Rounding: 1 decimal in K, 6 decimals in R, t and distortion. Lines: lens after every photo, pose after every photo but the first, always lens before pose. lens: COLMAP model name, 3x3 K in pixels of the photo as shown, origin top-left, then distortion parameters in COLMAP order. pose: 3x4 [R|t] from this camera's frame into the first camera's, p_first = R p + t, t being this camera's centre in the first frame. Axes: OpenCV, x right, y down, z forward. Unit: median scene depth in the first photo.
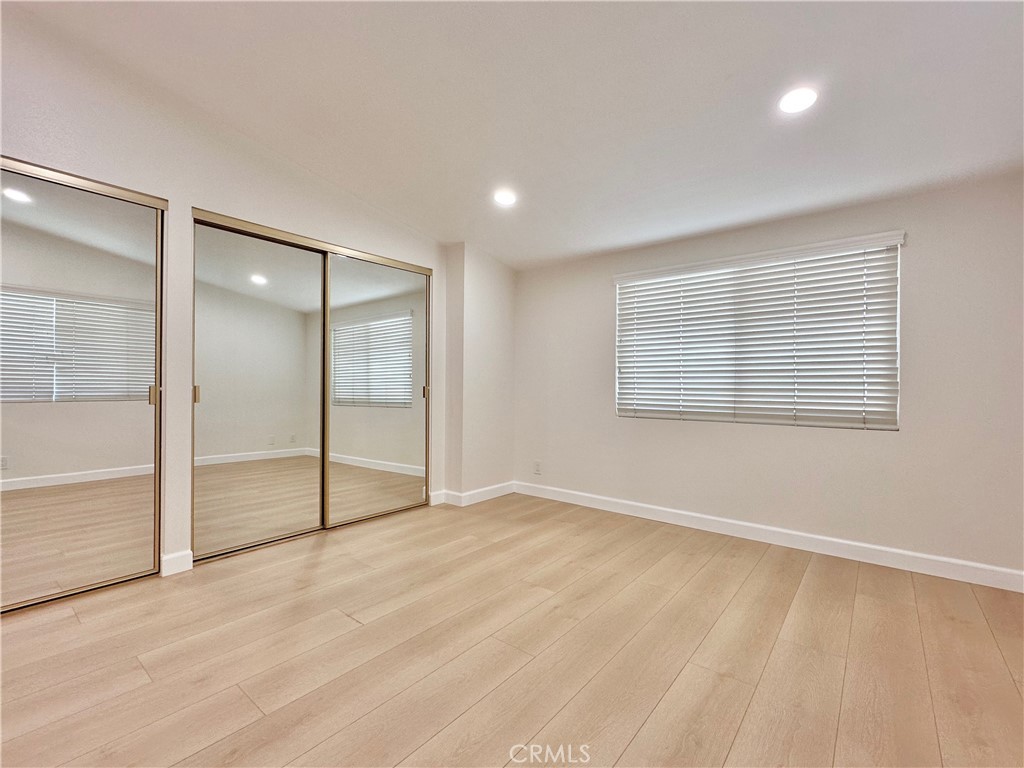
lens RADIAL K [[457.4, 0, 512.8], [0, 457.4, 385.7], [0, 0, 1]] dist [0.002194, -0.000166]
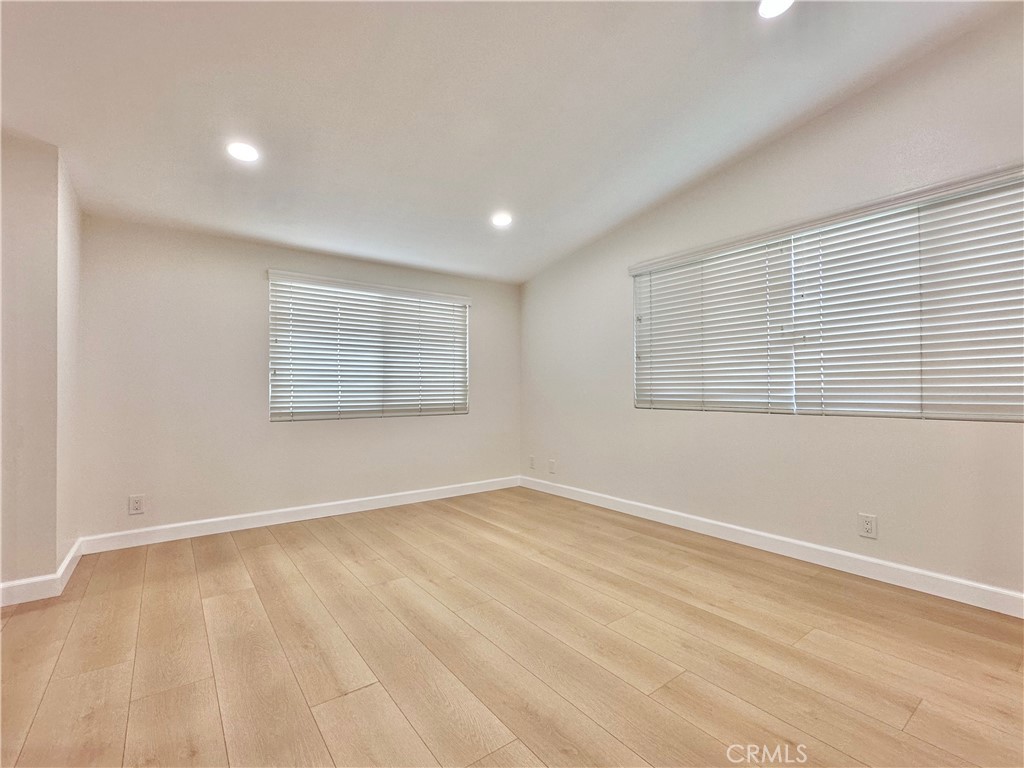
lens RADIAL K [[457.4, 0, 511.8], [0, 457.4, 384.7], [0, 0, 1]] dist [0.002194, -0.000166]
pose [[0.251235, 0.002325, 0.967923, -0.669989], [0.005925, 0.999975, -0.003940, -0.001900], [-0.967908, 0.006725, 0.251215, 0.353339]]
